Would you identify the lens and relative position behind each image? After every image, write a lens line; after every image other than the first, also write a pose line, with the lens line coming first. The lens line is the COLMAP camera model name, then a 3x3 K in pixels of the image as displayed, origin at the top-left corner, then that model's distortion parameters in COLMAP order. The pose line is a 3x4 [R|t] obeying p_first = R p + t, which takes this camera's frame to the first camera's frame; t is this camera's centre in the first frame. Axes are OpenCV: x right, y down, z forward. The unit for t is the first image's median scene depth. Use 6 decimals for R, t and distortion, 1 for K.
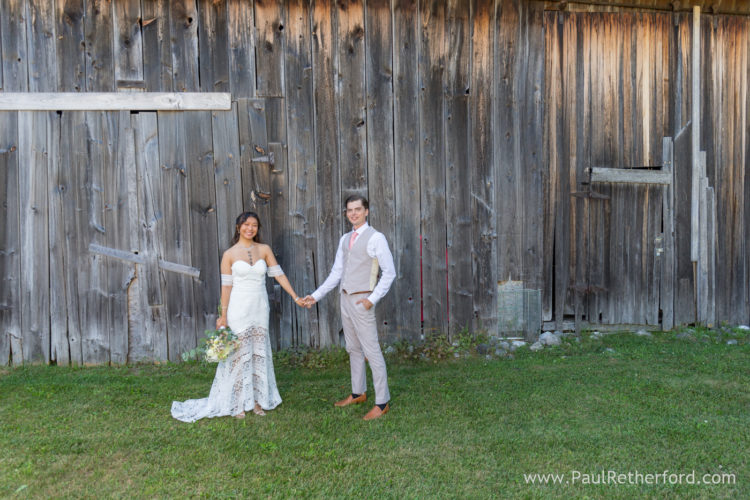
lens RADIAL K [[502.5, 0, 372.4], [0, 502.5, 248.5], [0, 0, 1]] dist [-0.007416, -0.010381]
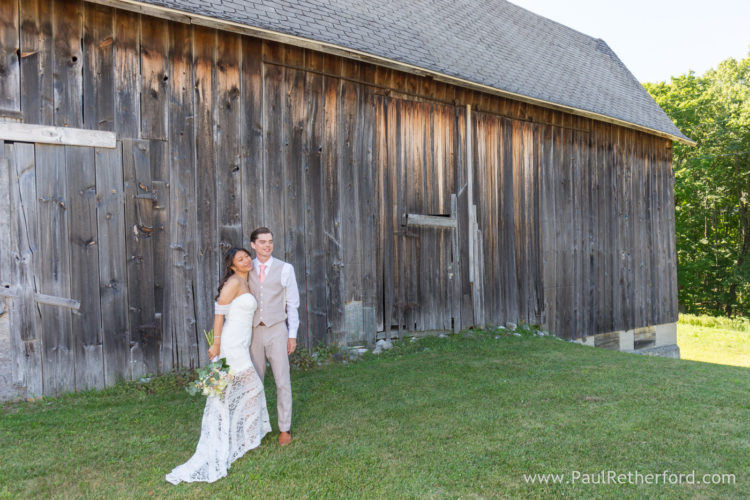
lens RADIAL K [[502.5, 0, 375.3], [0, 502.5, 247.1], [0, 0, 1]] dist [-0.007416, -0.010381]
pose [[0.895593, 0.007448, 0.444813, -0.252645], [0.019624, 0.998225, -0.056226, 0.001013], [-0.444442, 0.059085, 0.893857, -0.166576]]
